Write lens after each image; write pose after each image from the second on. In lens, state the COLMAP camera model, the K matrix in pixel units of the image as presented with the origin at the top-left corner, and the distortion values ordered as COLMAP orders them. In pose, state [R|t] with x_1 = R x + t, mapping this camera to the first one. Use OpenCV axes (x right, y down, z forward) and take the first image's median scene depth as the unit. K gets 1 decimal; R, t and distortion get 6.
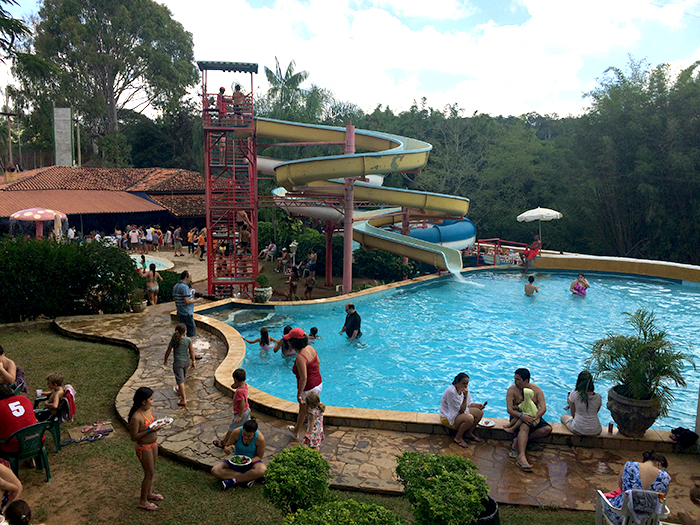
lens RADIAL K [[575.3, 0, 350.0], [0, 575.3, 262.5], [0, 0, 1]] dist [0.086158, 0.001413]
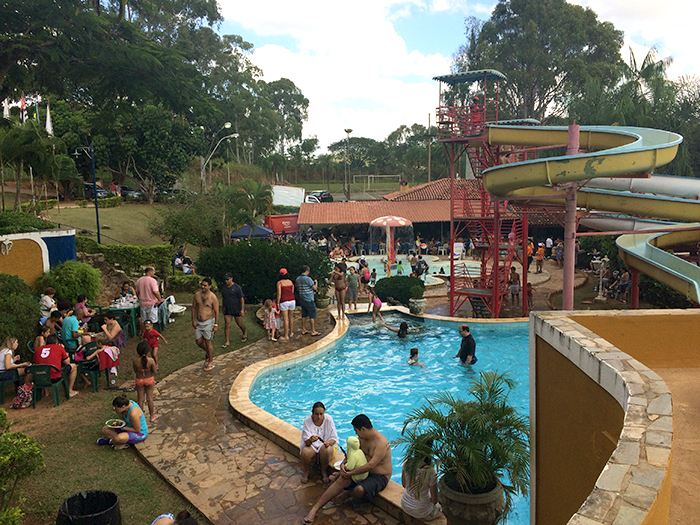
lens RADIAL K [[588.4, 0, 350.0], [0, 588.4, 262.5], [0, 0, 1]] dist [0.046548, -0.001009]
pose [[0.733627, 0.071693, -0.675760, 0.214054], [-0.085070, 0.996286, 0.013344, -0.009637], [0.674207, 0.047697, 0.737001, 0.093264]]
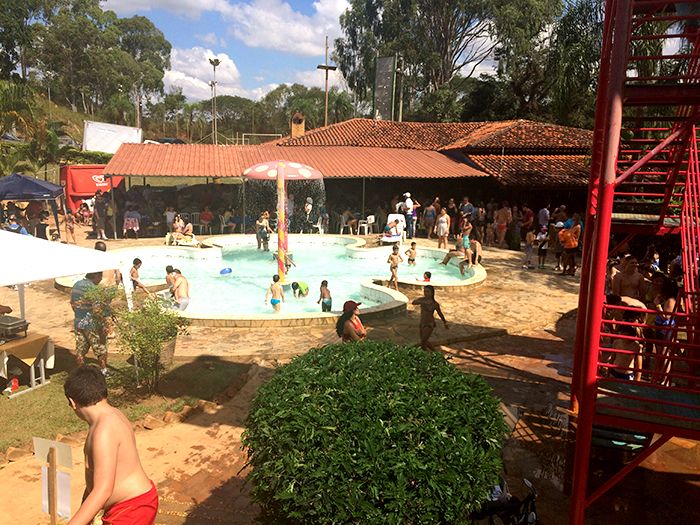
lens RADIAL K [[628.4, 0, 350.0], [0, 628.4, 262.5], [0, 0, 1]] dist [-0.080594, -0.001003]
pose [[0.852663, 0.092430, -0.514220, -0.133551], [-0.086874, 0.995608, 0.034906, -0.016999], [0.515187, 0.014910, 0.856948, 0.501620]]
